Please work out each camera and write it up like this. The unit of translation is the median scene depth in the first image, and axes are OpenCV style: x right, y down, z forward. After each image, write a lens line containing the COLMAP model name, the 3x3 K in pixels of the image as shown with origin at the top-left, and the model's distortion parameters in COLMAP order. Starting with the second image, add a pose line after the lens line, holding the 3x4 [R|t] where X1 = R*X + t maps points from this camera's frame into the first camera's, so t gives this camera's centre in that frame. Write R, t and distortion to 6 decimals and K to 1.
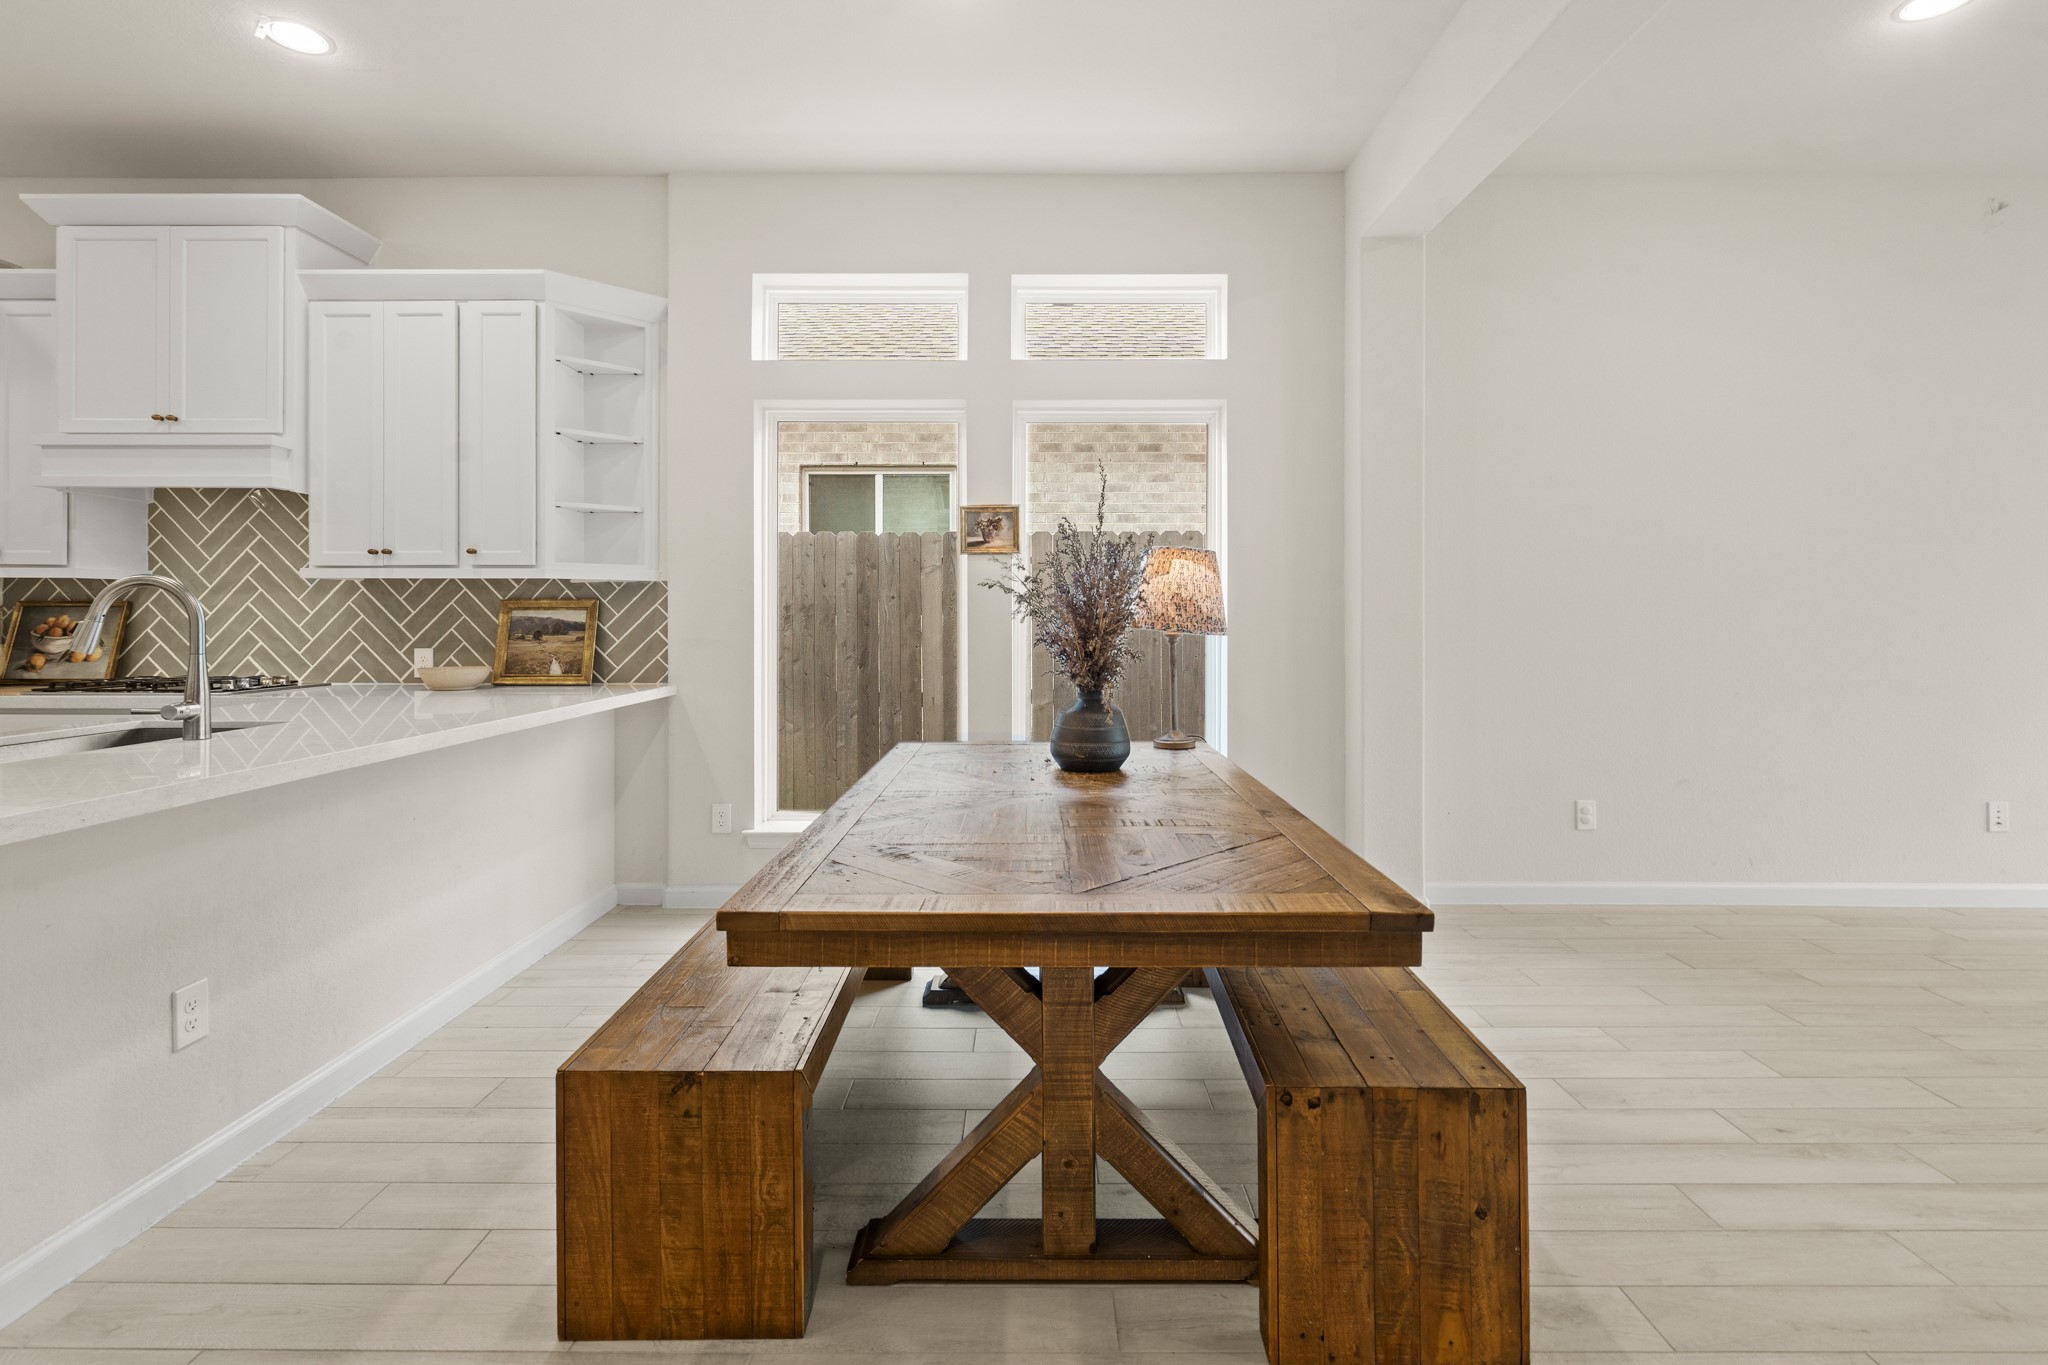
lens RADIAL K [[952.0, 0, 1046.1], [0, 952.0, 610.1], [0, 0, 1]] dist [-0.002135, -0.001420]
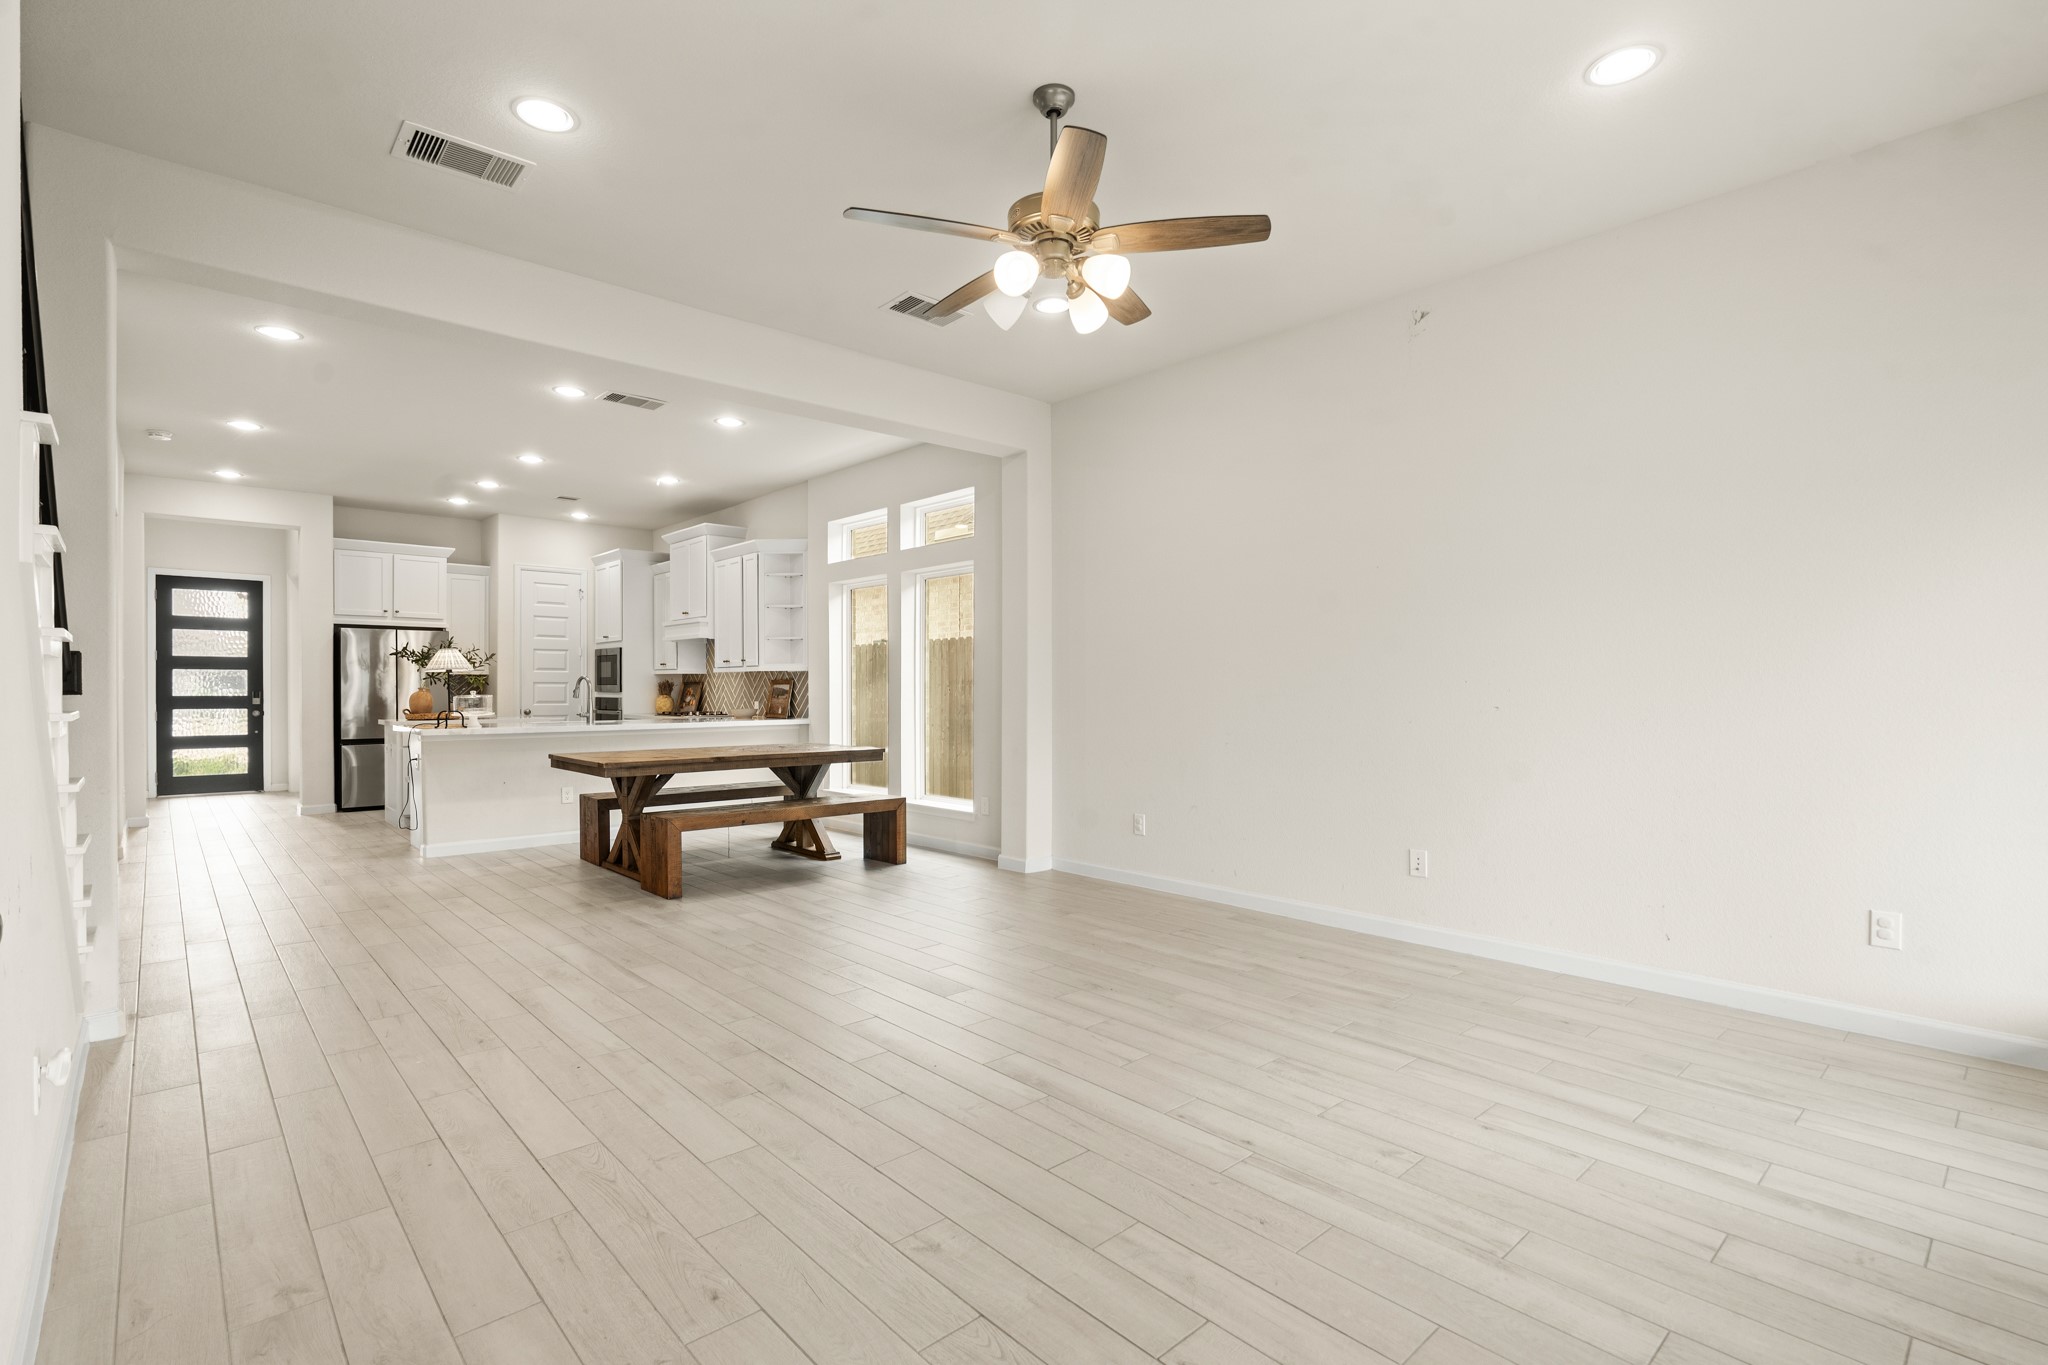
lens RADIAL K [[927.1, 0, 1033.4], [0, 927.1, 690.0], [0, 0, 1]] dist [-0.051134, -0.002566]
pose [[0.691433, -0.000305, -0.722441, 1.453805], [0.009201, 0.999923, 0.008384, 0.000350], [0.722382, -0.012444, 0.691382, -0.073546]]
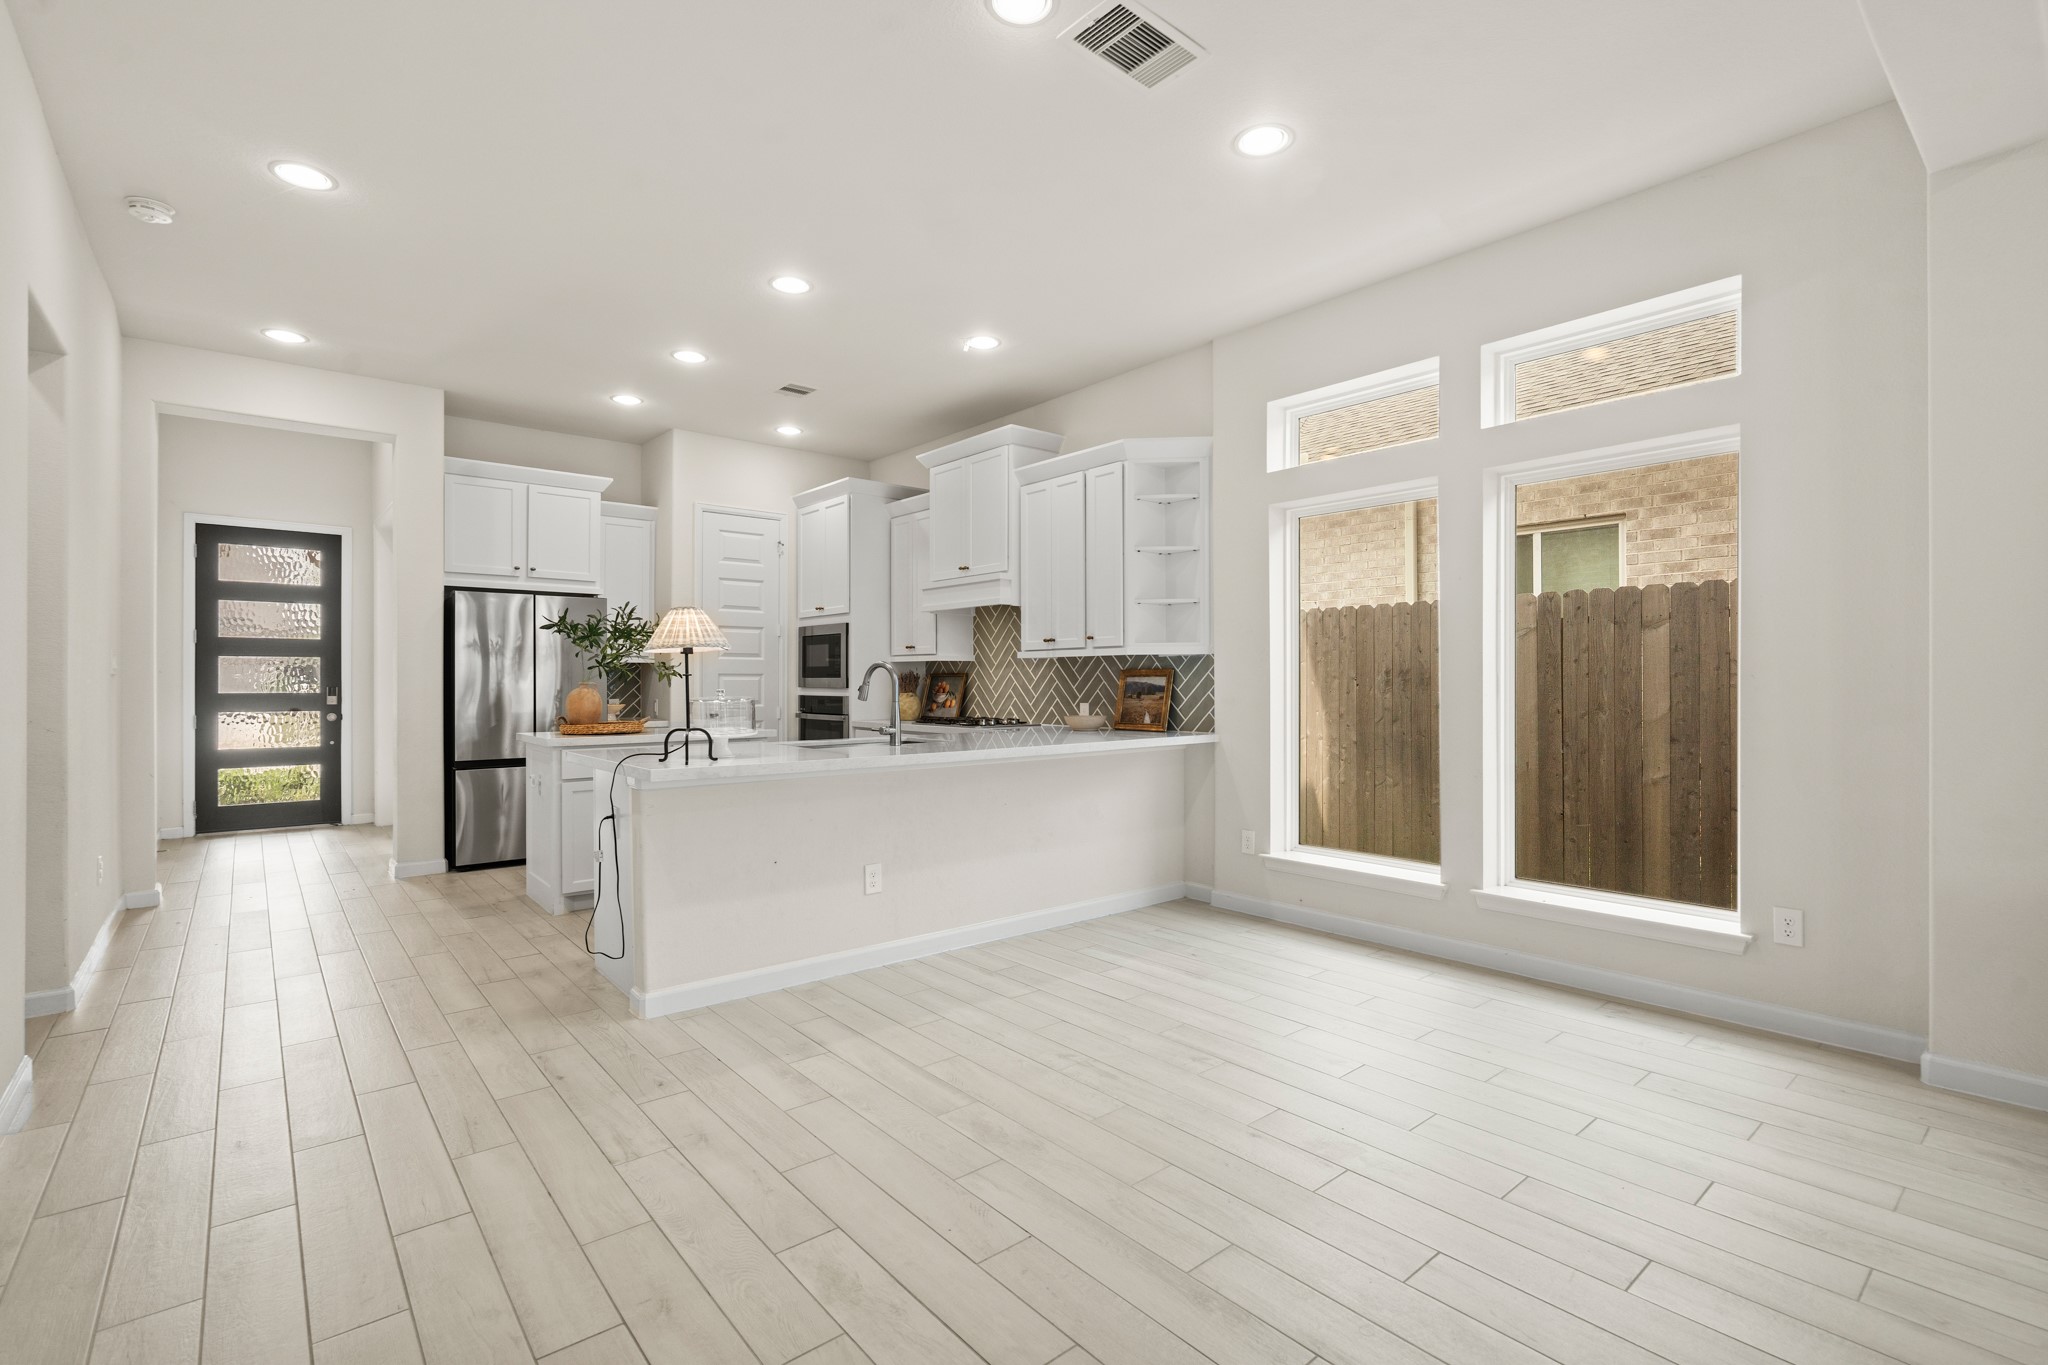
lens RADIAL K [[927.1, 0, 1013.7], [0, 927.1, 678.7], [0, 0, 1]] dist [-0.051134, -0.002566]
pose [[0.633115, -0.004717, -0.774043, 0.401652], [0.009734, 0.999951, 0.001868, -0.001810], [0.773997, -0.008717, 0.633130, -0.006377]]
